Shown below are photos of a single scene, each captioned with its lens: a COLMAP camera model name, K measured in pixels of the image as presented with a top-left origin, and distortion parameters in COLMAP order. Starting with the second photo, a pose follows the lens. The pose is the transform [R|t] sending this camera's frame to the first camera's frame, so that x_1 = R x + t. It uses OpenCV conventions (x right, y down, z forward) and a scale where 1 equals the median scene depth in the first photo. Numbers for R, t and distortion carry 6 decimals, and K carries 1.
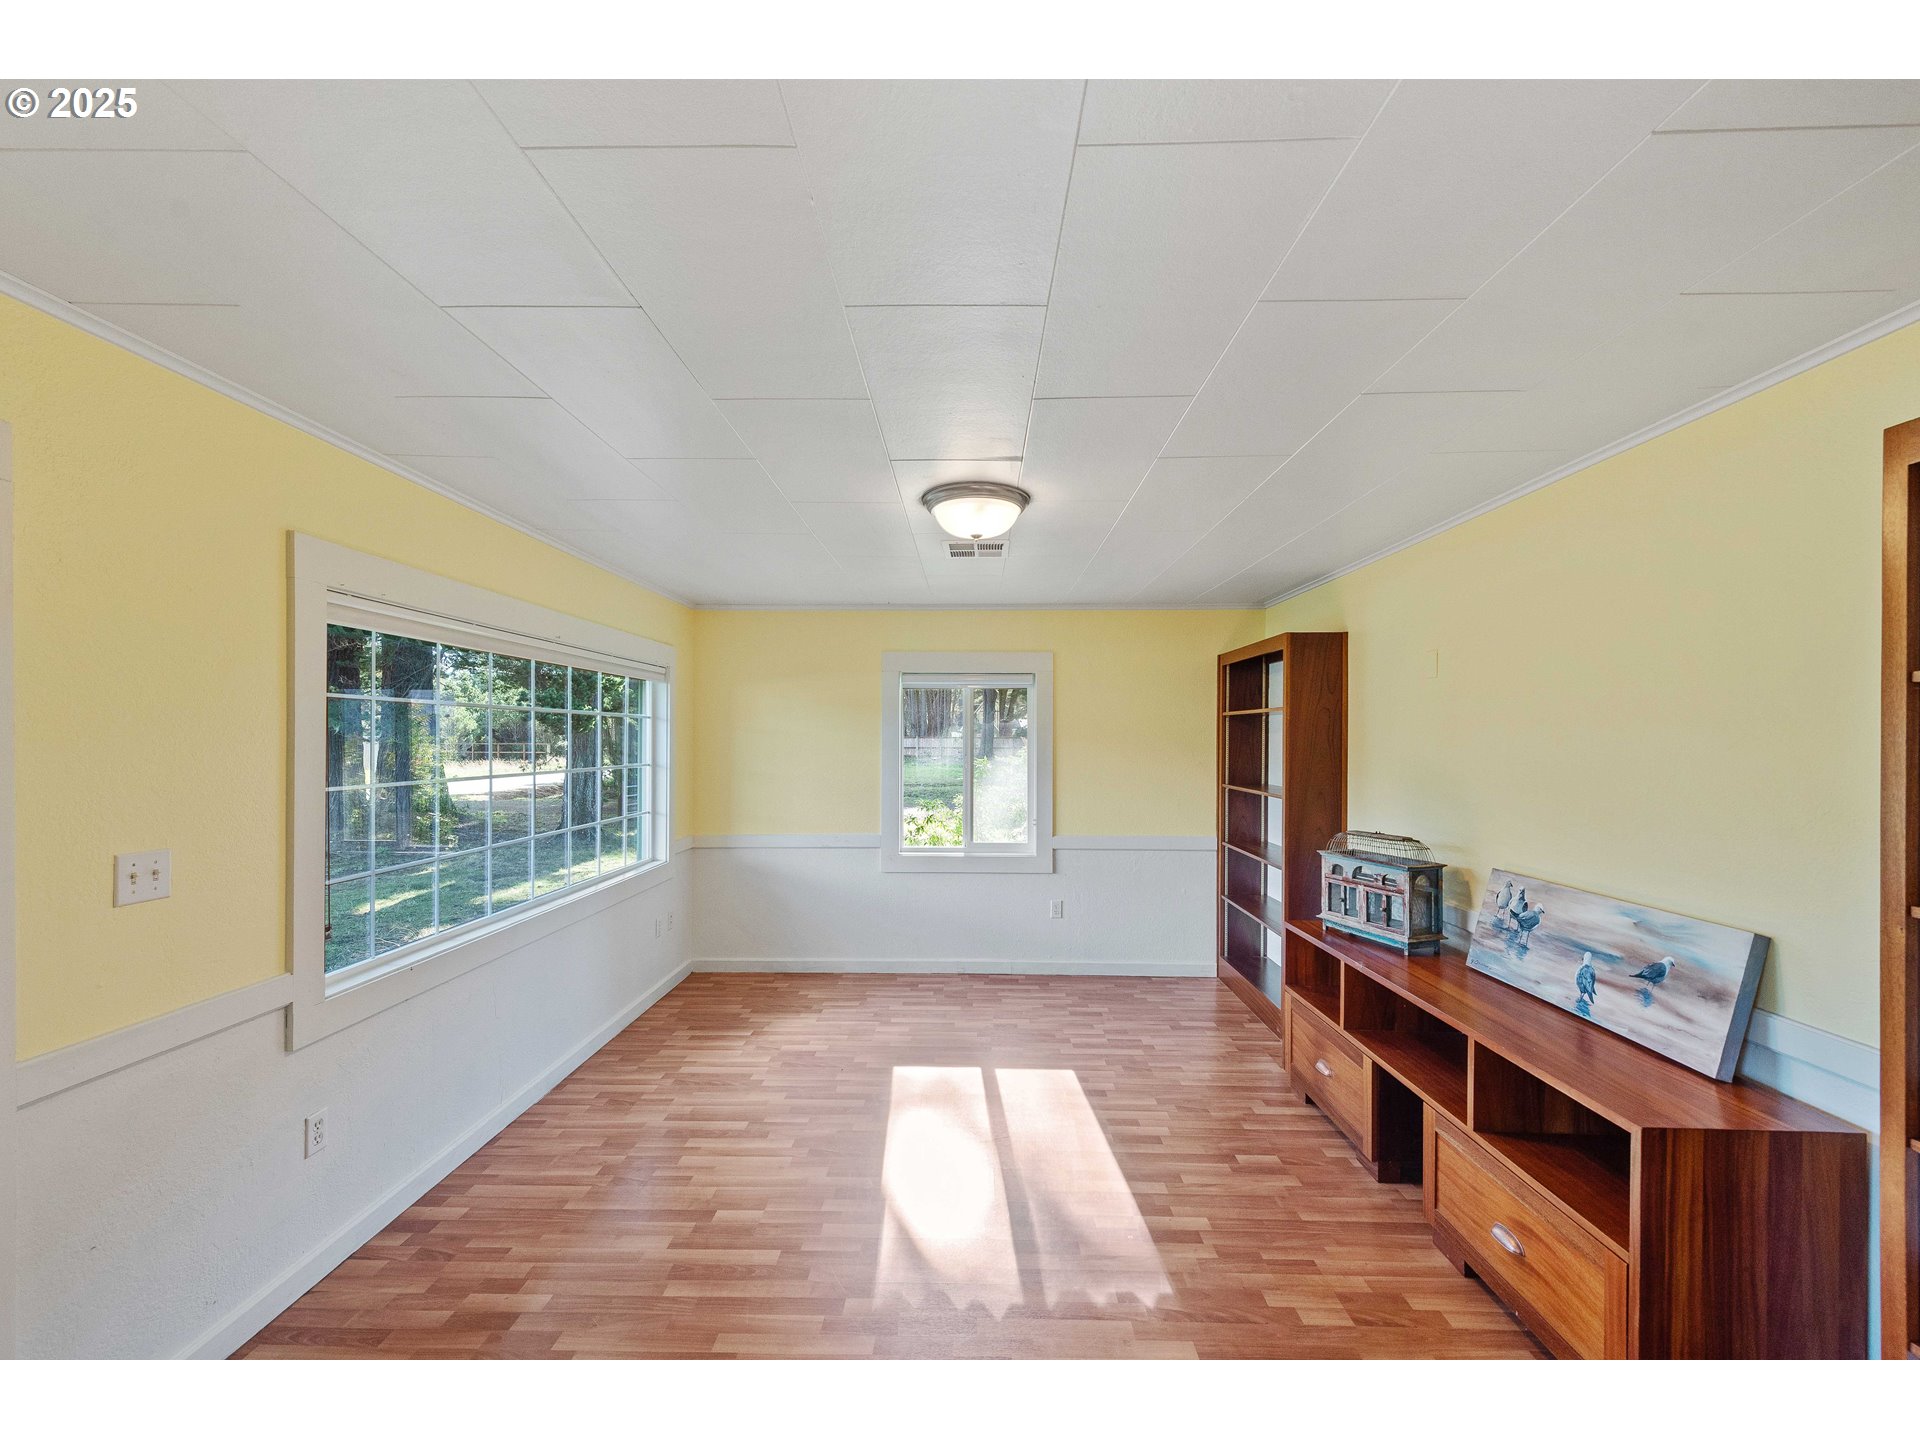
lens RADIAL K [[762.4, 0, 965.4], [0, 762.4, 718.3], [0, 0, 1]] dist [-0.002046, -0.000400]
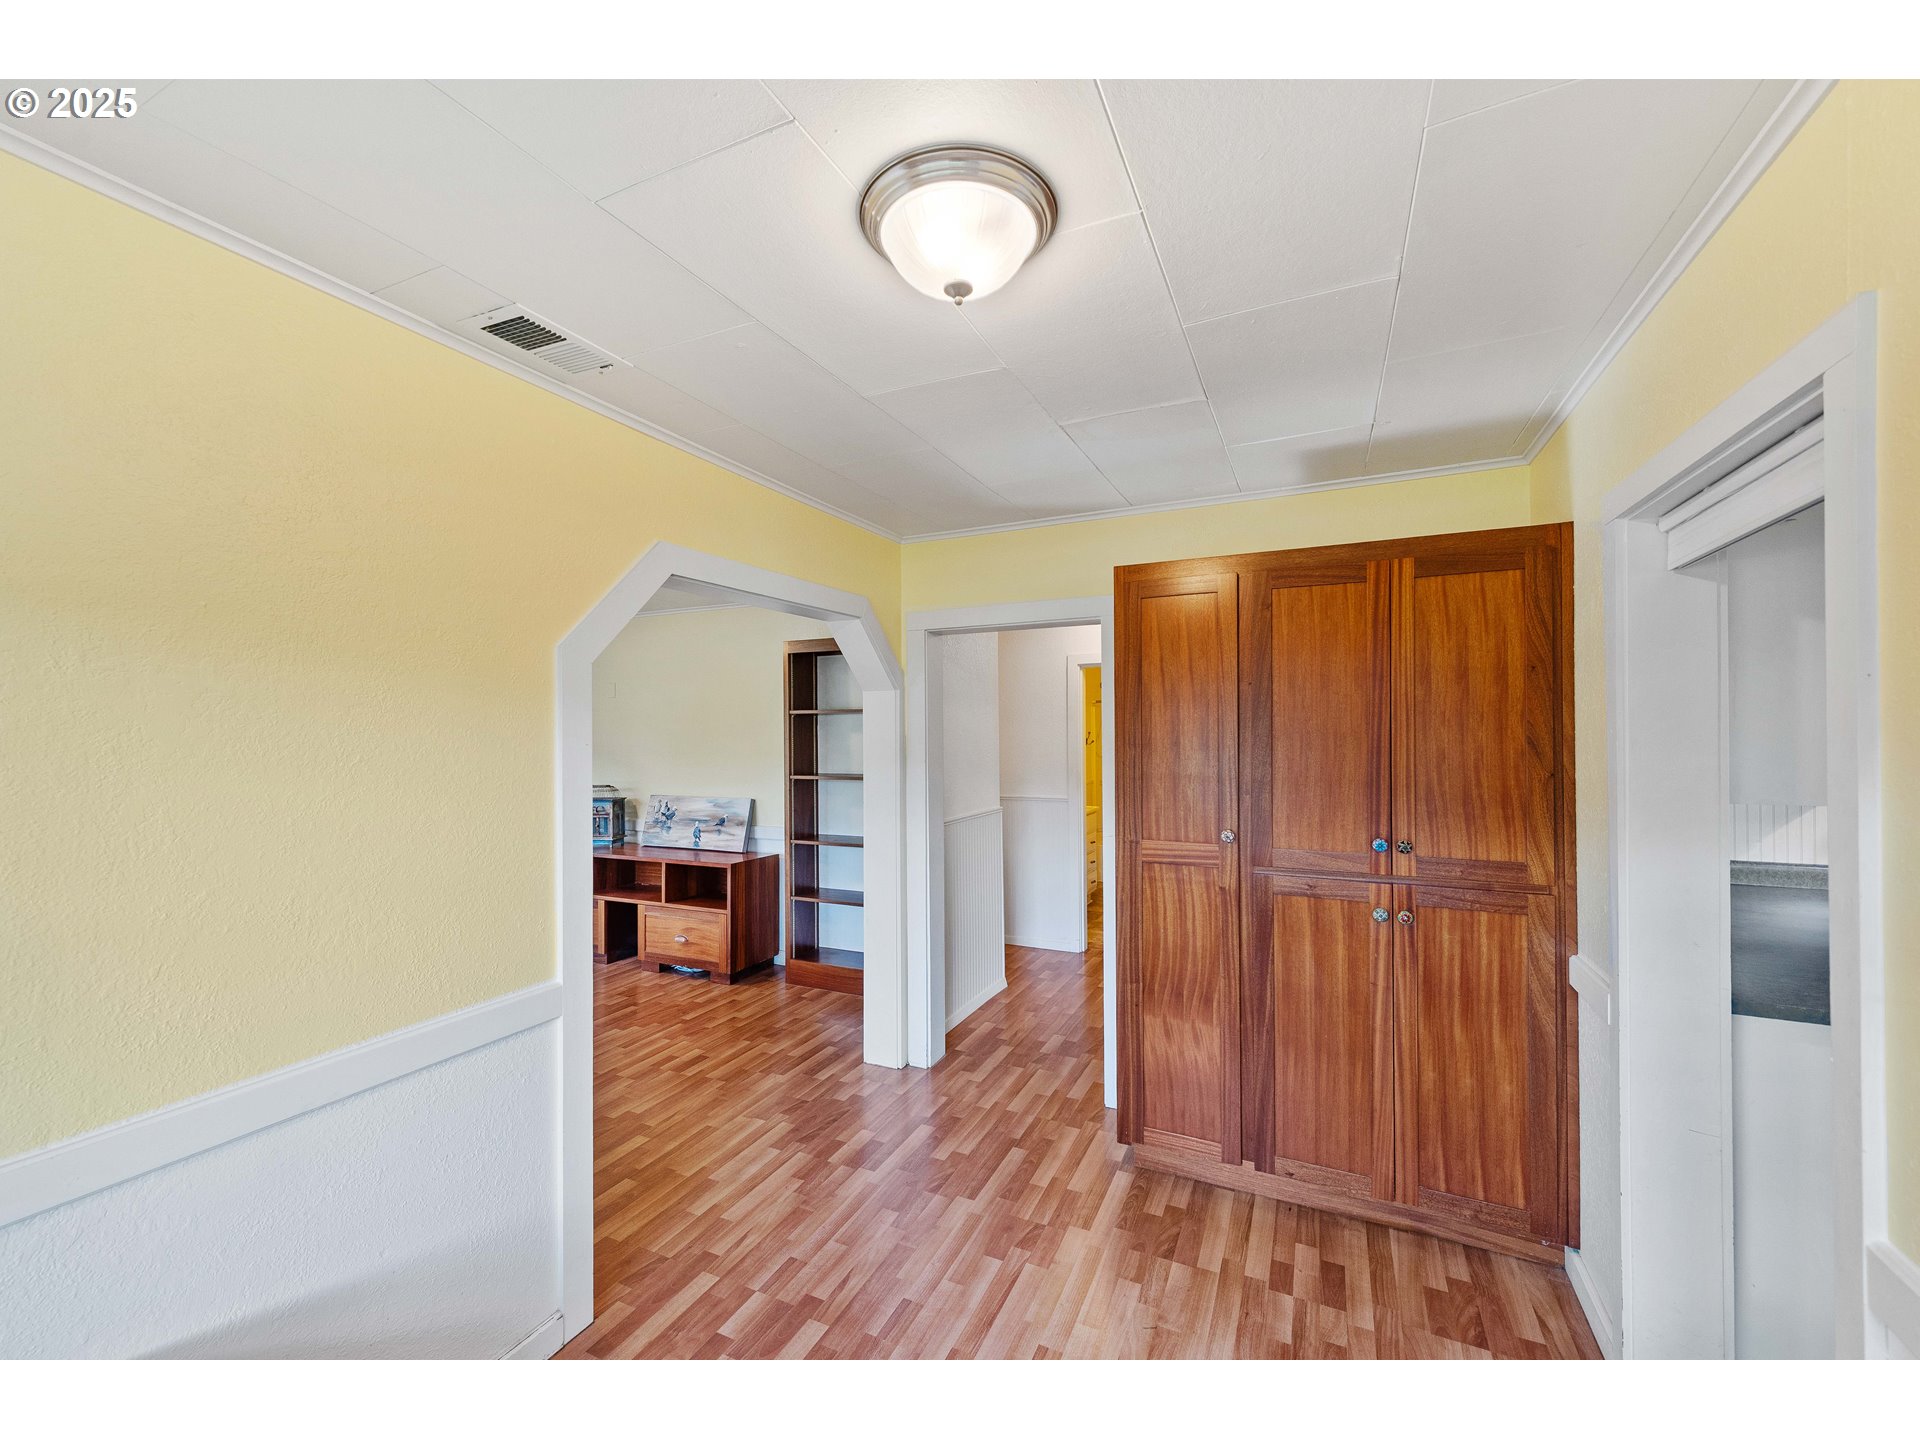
lens RADIAL K [[762.4, 0, 965.4], [0, 762.4, 718.3], [0, 0, 1]] dist [-0.002046, -0.000400]
pose [[0.403407, -0.012939, 0.914929, -0.921909], [-0.000510, 0.999897, 0.014365, -0.041040], [-0.915020, -0.006262, 0.403359, -0.651633]]
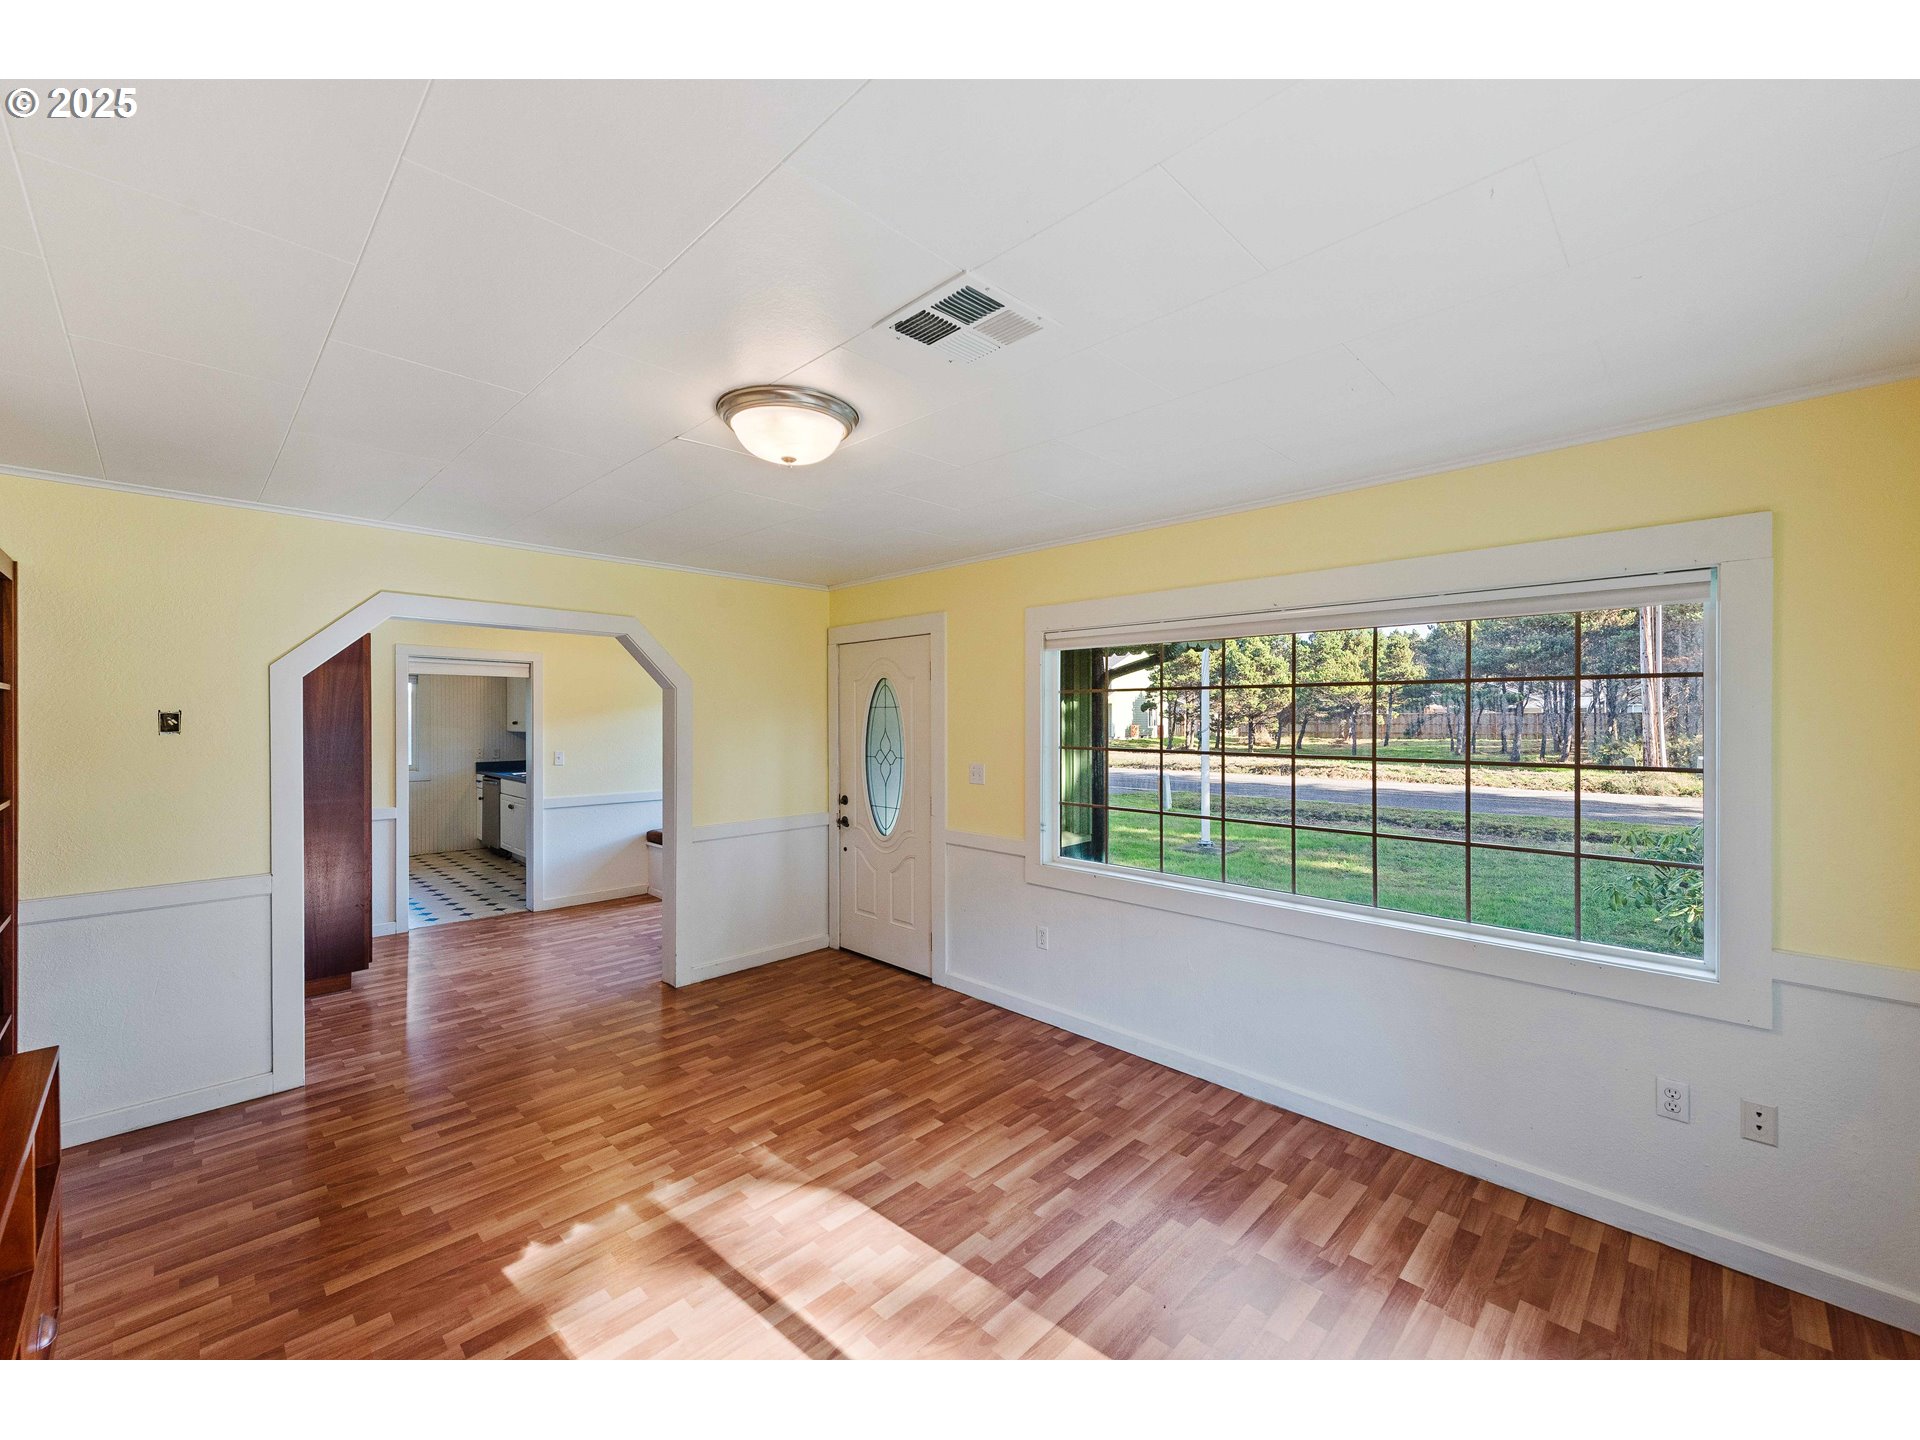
lens RADIAL K [[762.4, 0, 965.4], [0, 762.4, 718.3], [0, 0, 1]] dist [-0.002046, -0.000400]
pose [[-0.690242, -0.000789, -0.723579, 0.503196], [0.014130, 0.999794, -0.014569, 0.045497], [0.723441, -0.020280, -0.690088, 1.868900]]
